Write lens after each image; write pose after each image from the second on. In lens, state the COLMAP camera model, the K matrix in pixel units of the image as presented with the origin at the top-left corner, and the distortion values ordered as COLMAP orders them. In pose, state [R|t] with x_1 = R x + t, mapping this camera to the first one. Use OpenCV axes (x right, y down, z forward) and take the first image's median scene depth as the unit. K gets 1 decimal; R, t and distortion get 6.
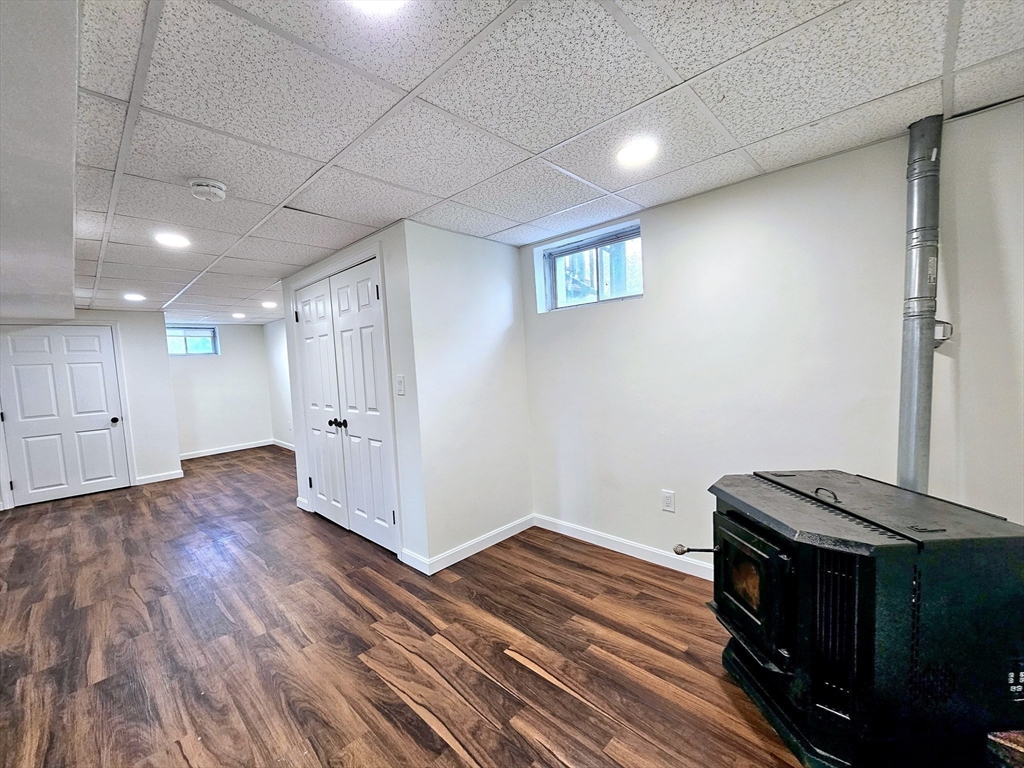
lens RADIAL K [[422.2, 0, 509.1], [0, 422.2, 387.2], [0, 0, 1]] dist [-0.001592, 0.000302]
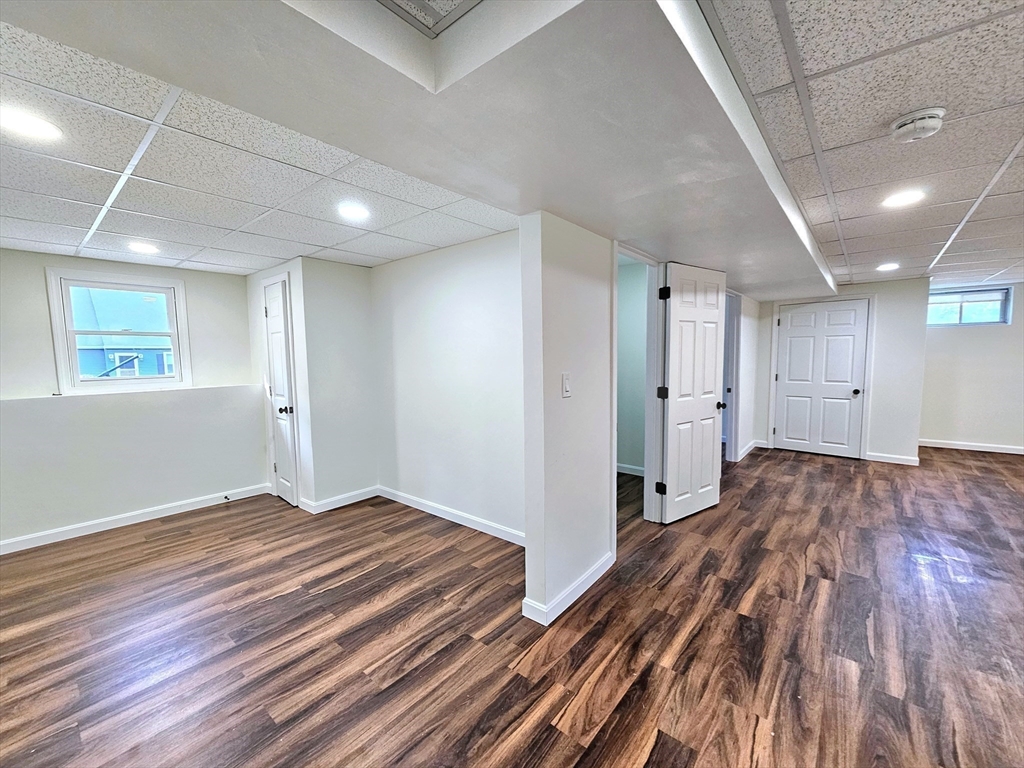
lens RADIAL K [[422.2, 0, 508.6], [0, 422.2, 389.1], [0, 0, 1]] dist [-0.001592, 0.000302]
pose [[0.055698, 0.135545, -0.989204, 0.053072], [-0.050175, 0.989870, 0.132811, -0.036254], [0.997186, 0.042236, 0.061935, 0.151768]]
